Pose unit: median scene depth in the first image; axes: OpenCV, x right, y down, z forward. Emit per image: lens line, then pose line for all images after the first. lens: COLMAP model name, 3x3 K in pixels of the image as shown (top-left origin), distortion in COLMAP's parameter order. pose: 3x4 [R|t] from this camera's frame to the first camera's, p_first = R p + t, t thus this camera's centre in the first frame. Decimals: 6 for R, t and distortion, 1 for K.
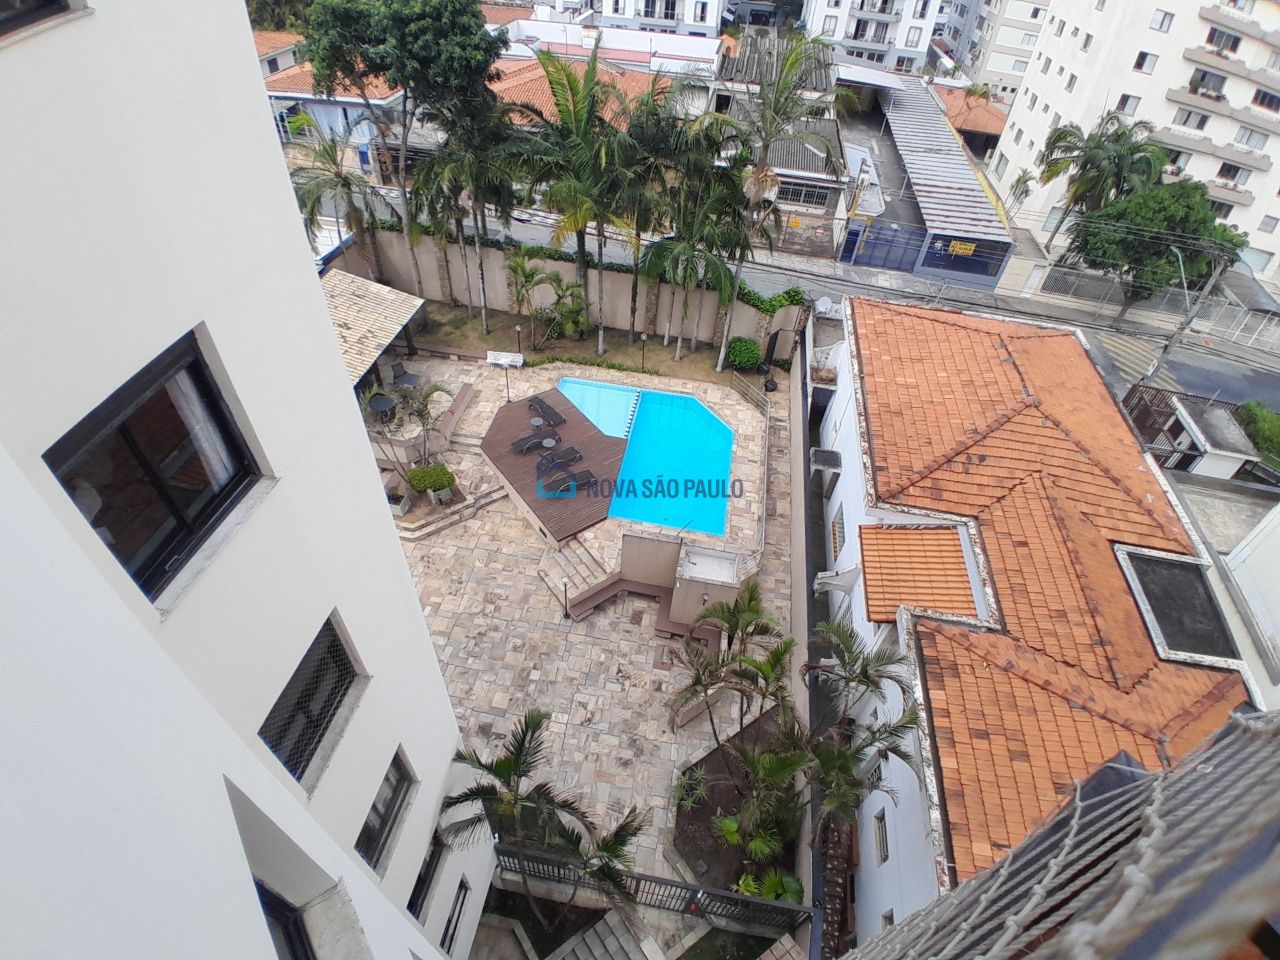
lens RADIAL K [[637.0, 0, 640.4], [0, 637.0, 493.5], [0, 0, 1]] dist [-0.017980, -0.030624]
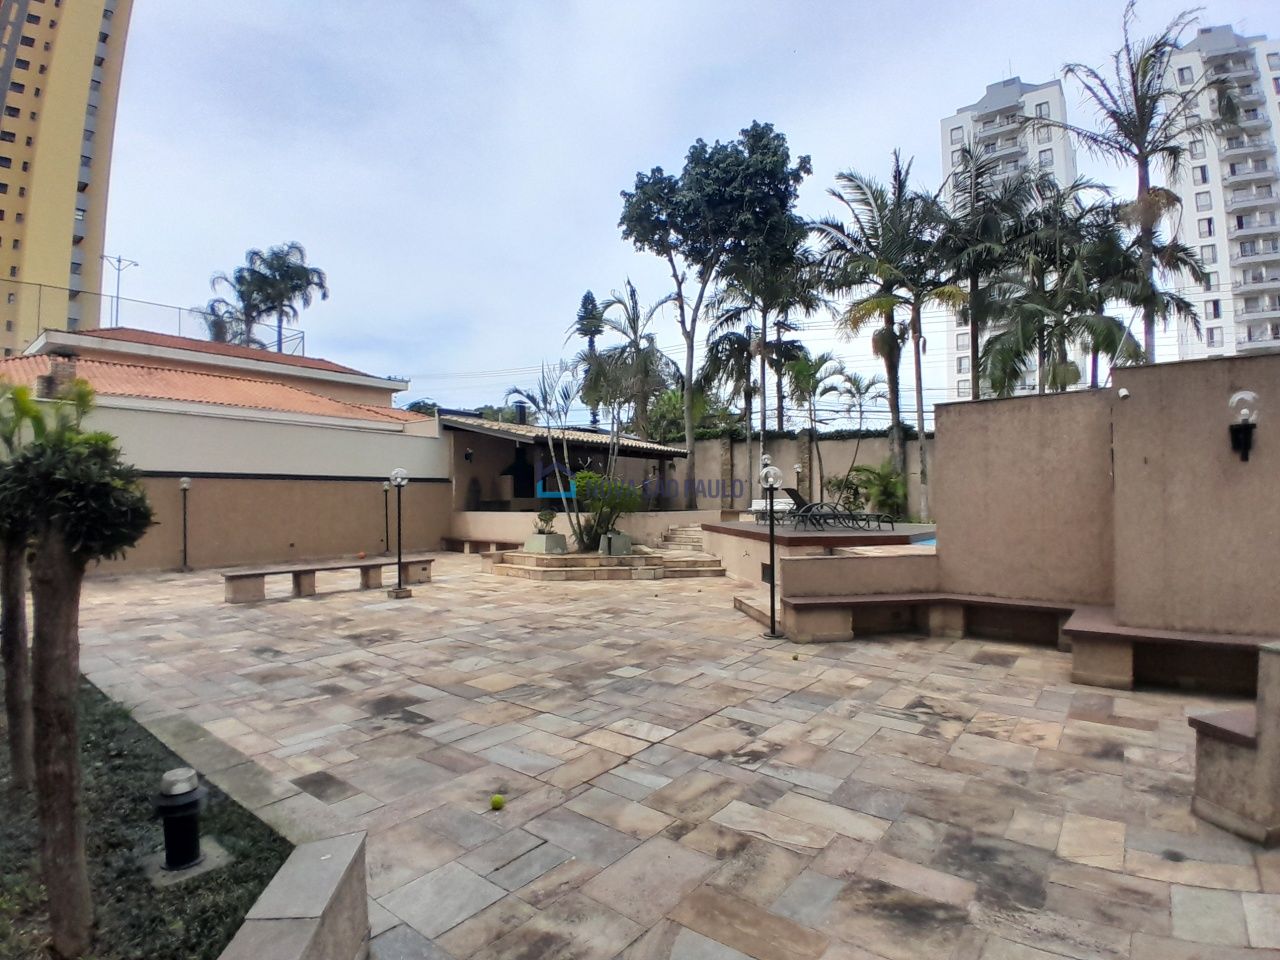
lens RADIAL K [[638.9, 0, 637.1], [0, 638.9, 487.3], [0, 0, 1]] dist [-0.000929, -0.043142]
pose [[0.873756, -0.072162, -0.480980, -0.003823], [-0.304935, 0.689141, -0.657343, 0.657819], [0.378899, 0.721025, 0.580137, 1.149419]]
